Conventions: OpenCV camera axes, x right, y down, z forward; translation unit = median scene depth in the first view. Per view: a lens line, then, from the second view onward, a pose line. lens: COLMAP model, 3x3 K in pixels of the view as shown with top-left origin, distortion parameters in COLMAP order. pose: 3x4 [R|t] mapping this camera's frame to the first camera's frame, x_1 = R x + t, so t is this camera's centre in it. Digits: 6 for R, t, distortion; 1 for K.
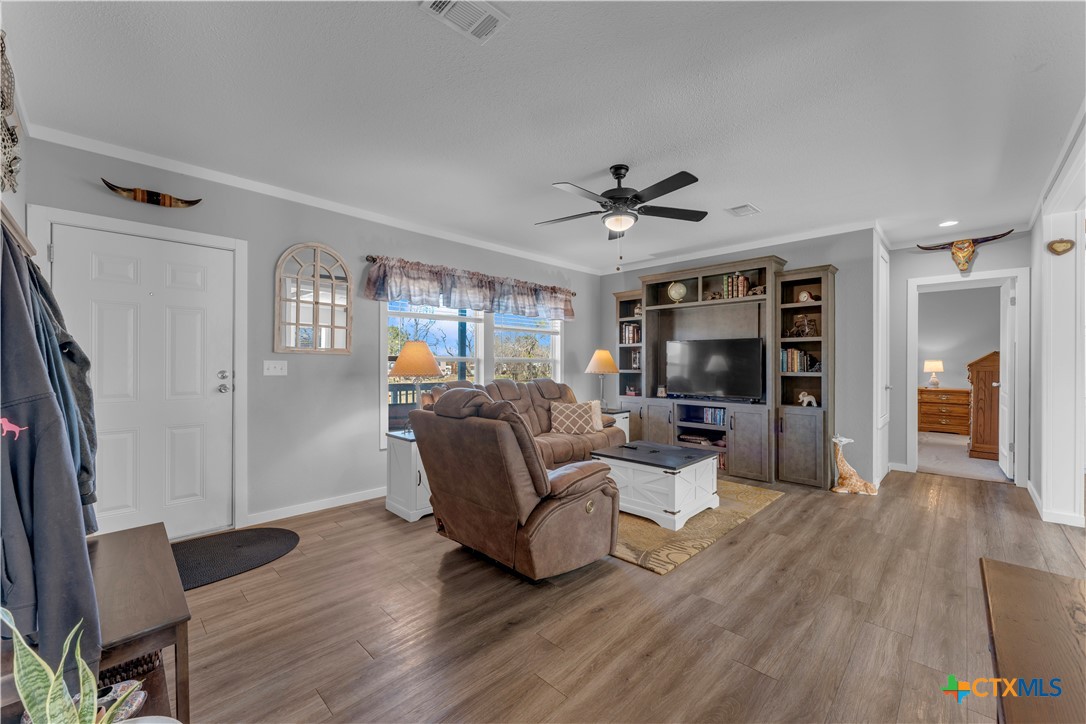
lens RADIAL K [[445.0, 0, 557.8], [0, 445.0, 363.5], [0, 0, 1]] dist [-0.000190, -0.000070]
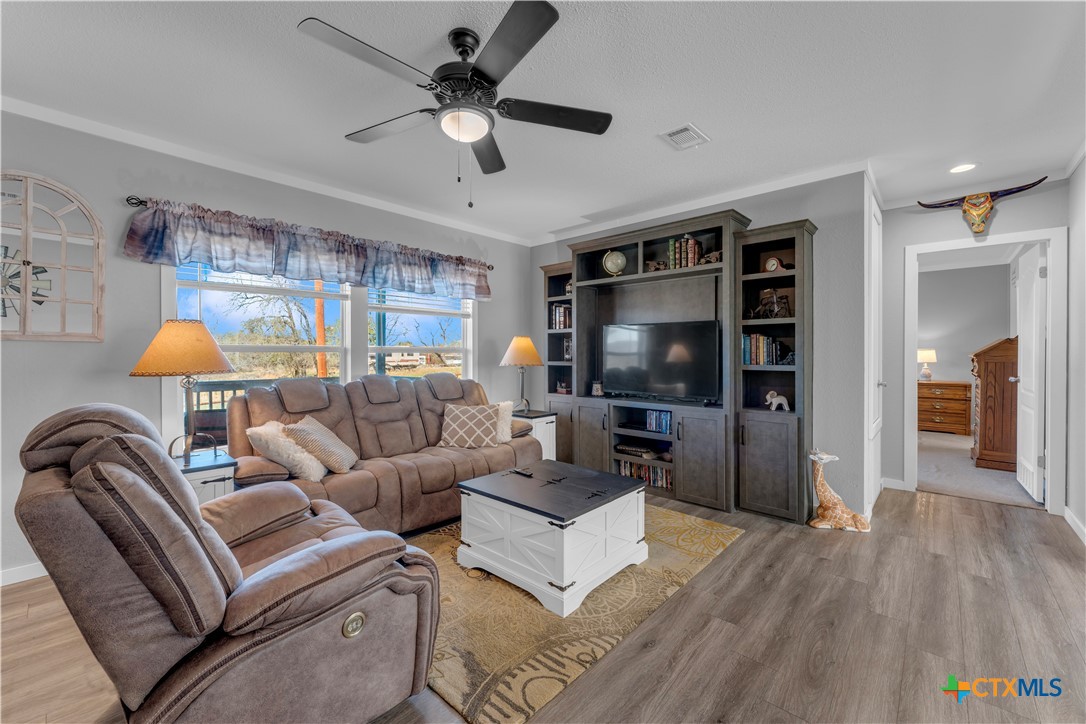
lens RADIAL K [[439.5, 0, 547.4], [0, 439.5, 354.3], [0, 0, 1]] dist [-0.000205, -0.000029]
pose [[0.999945, -0.001750, 0.010304, 0.165071], [0.001723, 0.999995, 0.002649, -0.001506], [-0.010308, -0.002631, 0.999943, 0.261045]]
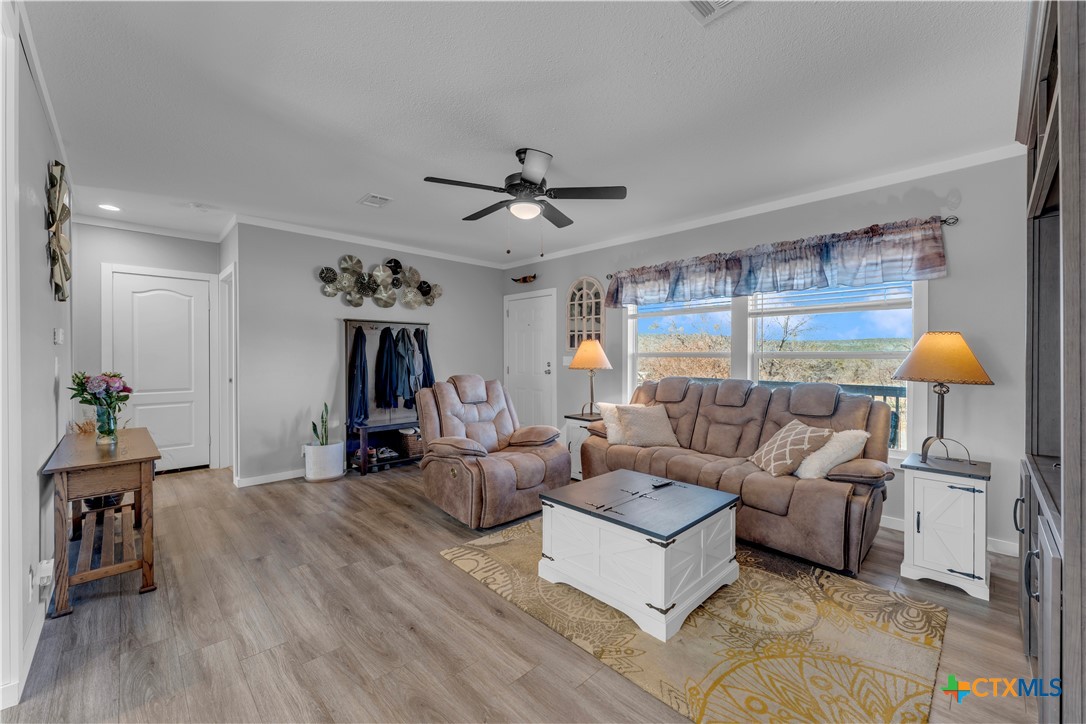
lens RADIAL K [[459.4, 0, 540.7], [0, 459.4, 358.5], [0, 0, 1]] dist [0.001248, 0.000129]
pose [[-0.090885, 0.003259, -0.995856, 0.744101], [-0.004060, 0.999985, 0.003643, -0.003413], [0.995853, 0.004374, -0.090870, 0.753467]]
